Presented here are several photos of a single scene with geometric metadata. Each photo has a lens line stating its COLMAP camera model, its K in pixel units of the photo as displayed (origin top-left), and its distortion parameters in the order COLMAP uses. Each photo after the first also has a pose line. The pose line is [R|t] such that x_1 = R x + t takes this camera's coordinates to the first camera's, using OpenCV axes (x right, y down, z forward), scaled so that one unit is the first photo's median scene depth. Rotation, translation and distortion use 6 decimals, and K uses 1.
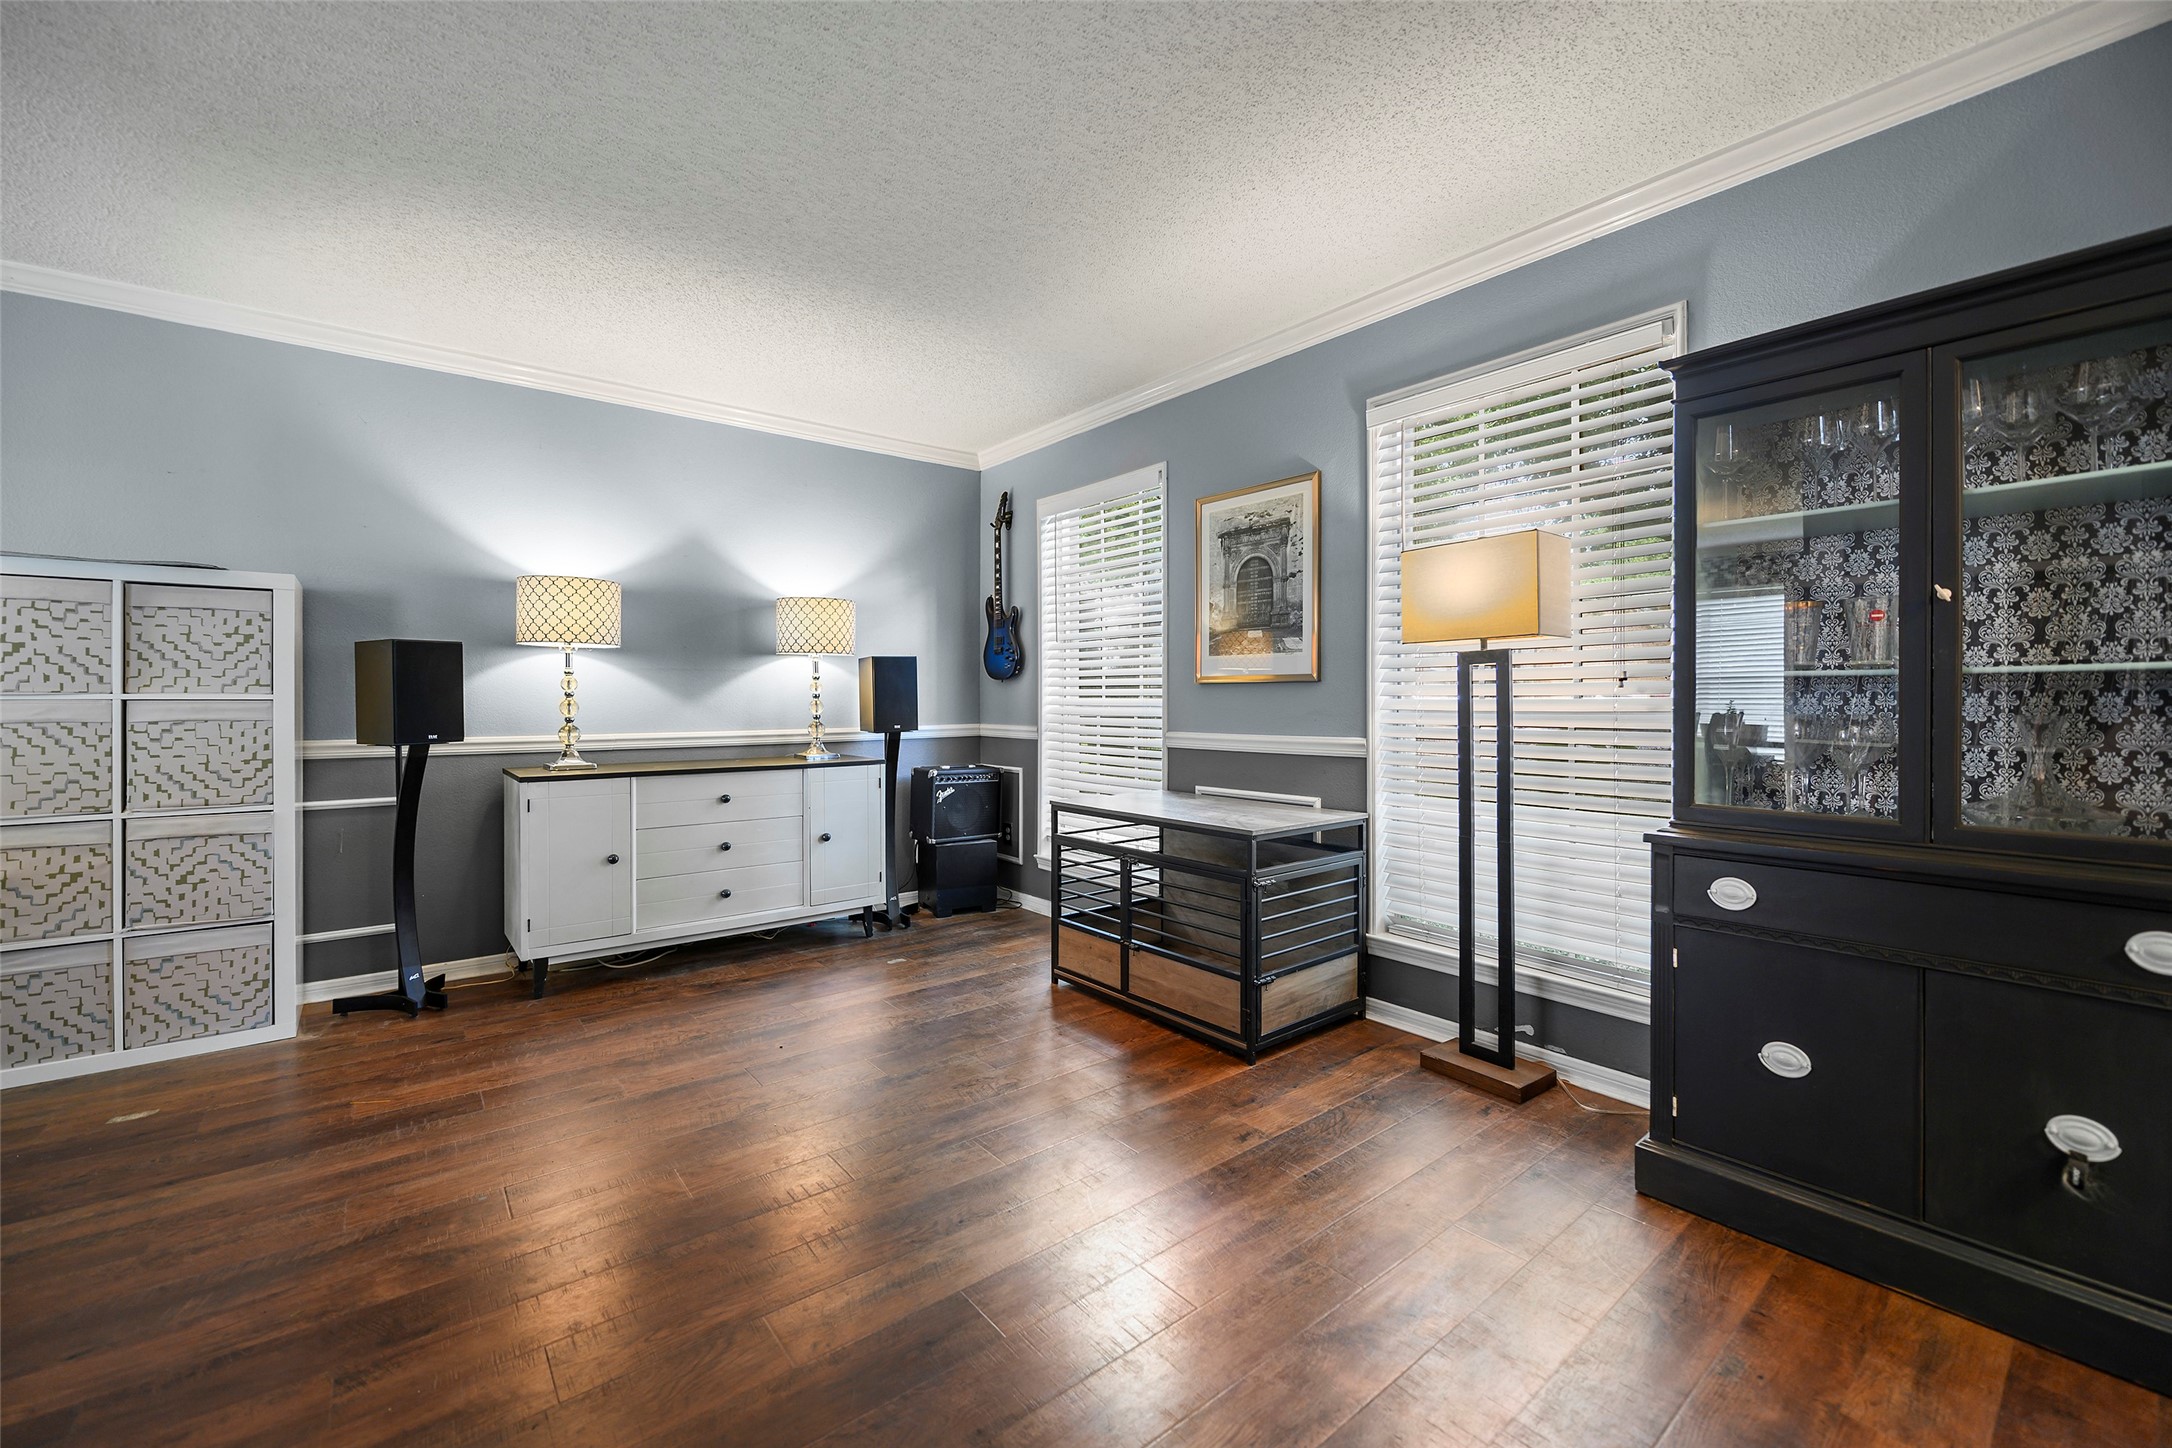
lens RADIAL K [[879.4, 0, 1092.0], [0, 879.4, 709.7], [0, 0, 1]] dist [-0.005512, -0.000078]
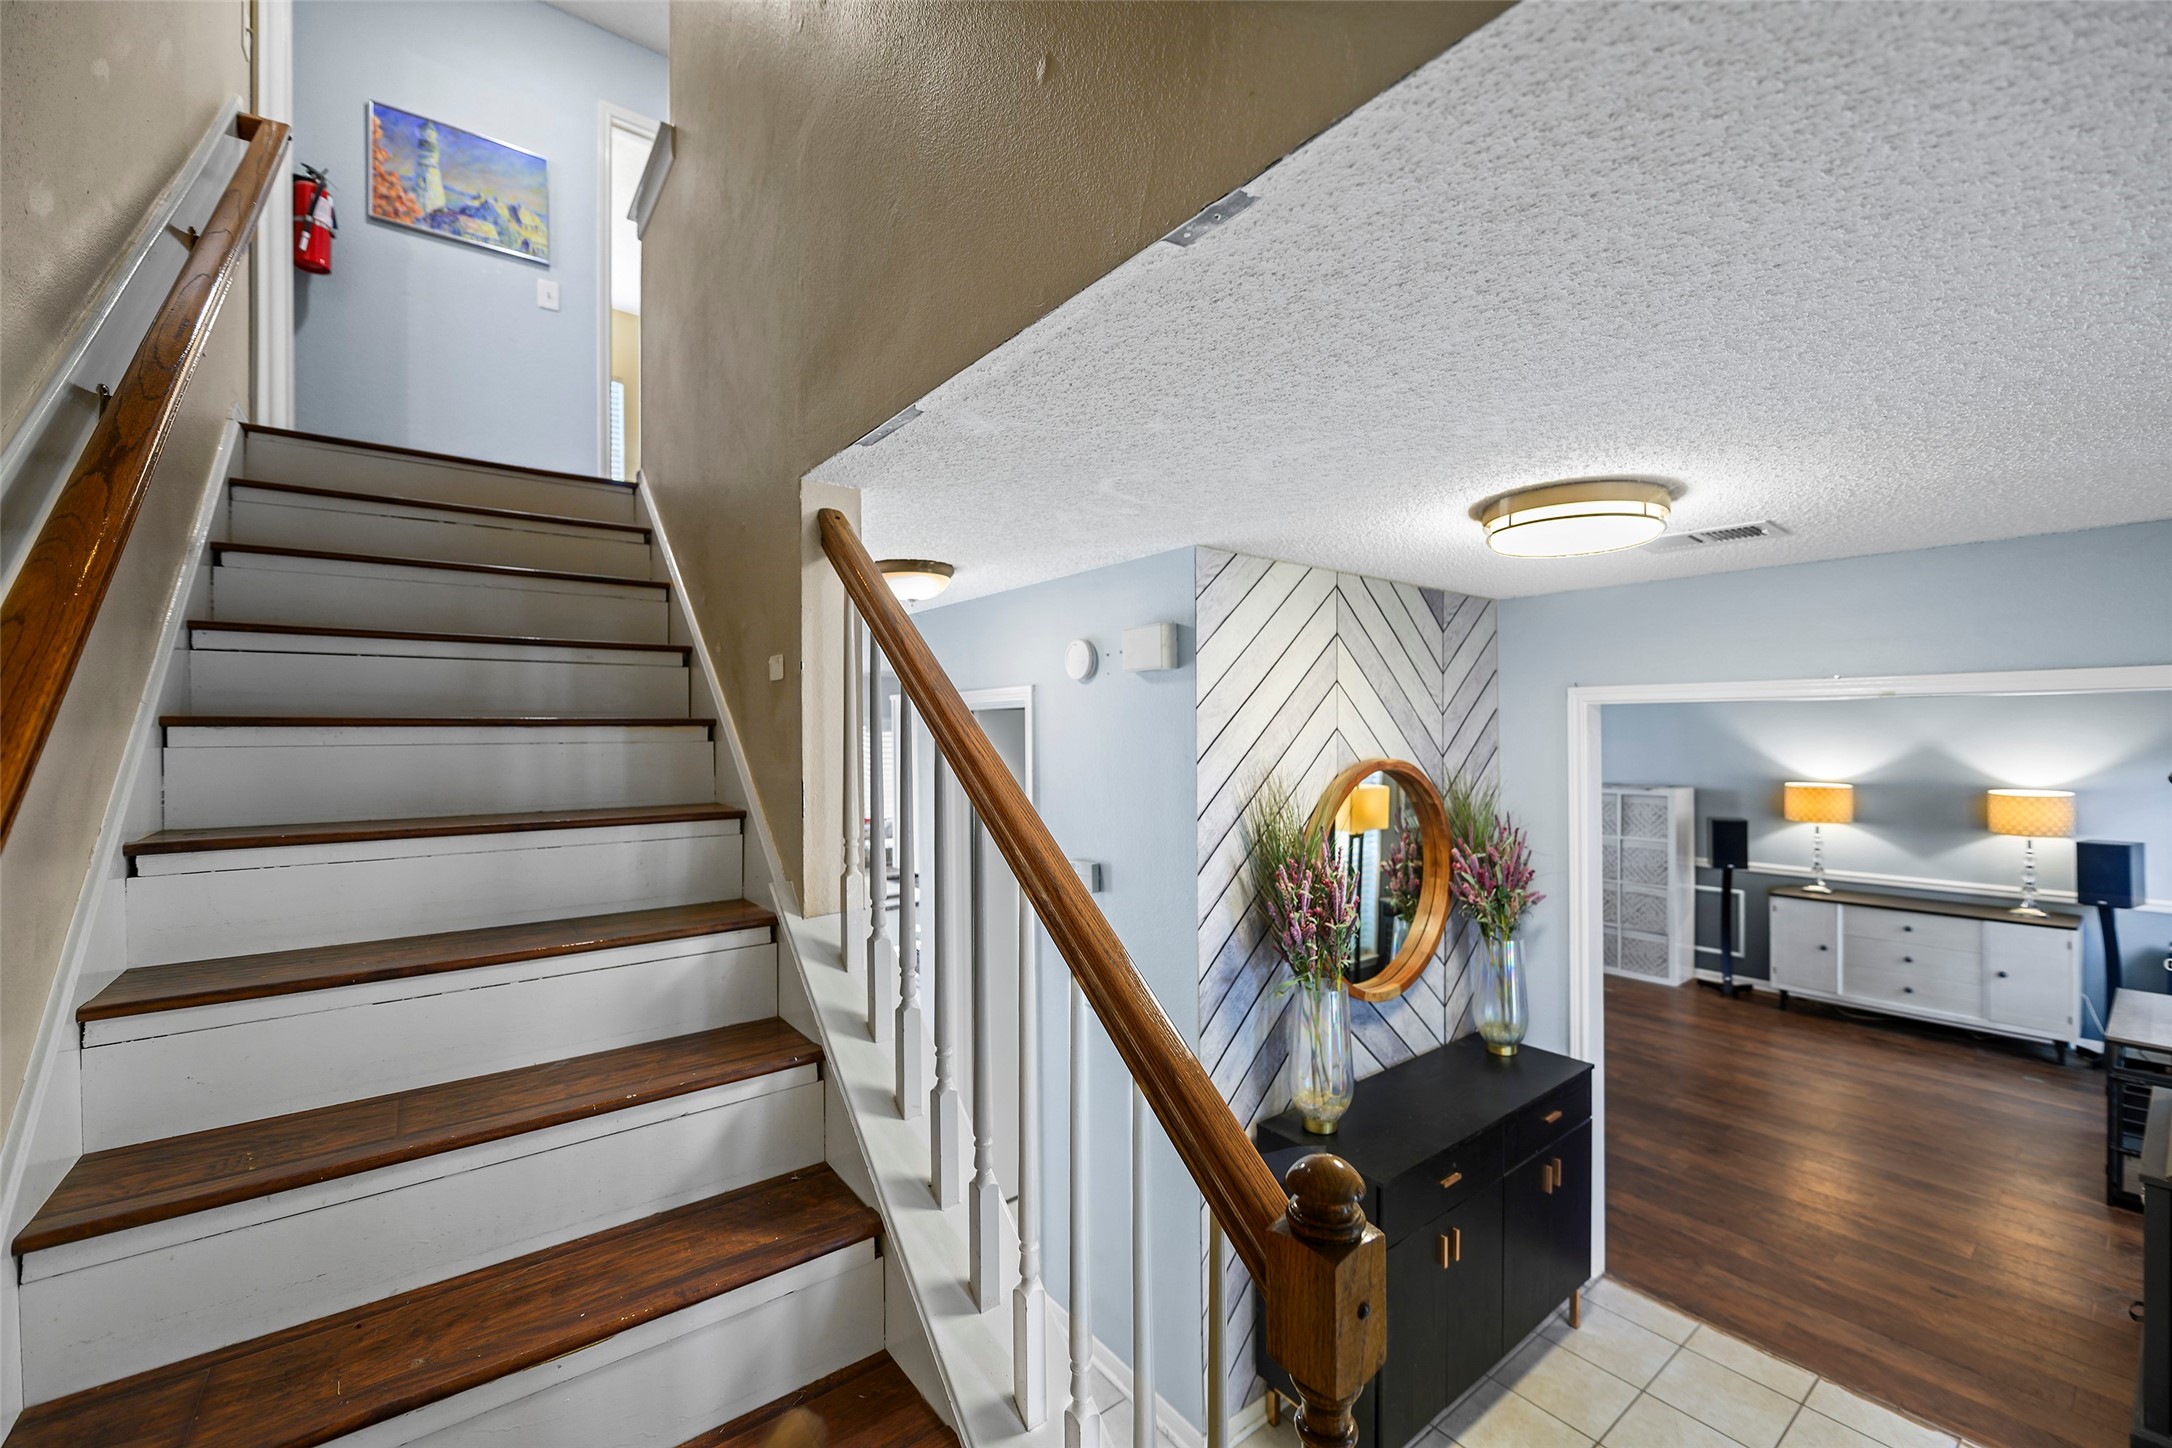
lens RADIAL K [[879.4, 0, 1090.1], [0, 879.4, 729.1], [0, 0, 1]] dist [-0.005512, -0.000078]
pose [[-0.027170, -0.001025, -0.999630, 1.280139], [-0.005461, 0.999985, -0.000877, -0.264823], [0.999616, 0.005435, -0.027175, -0.438600]]
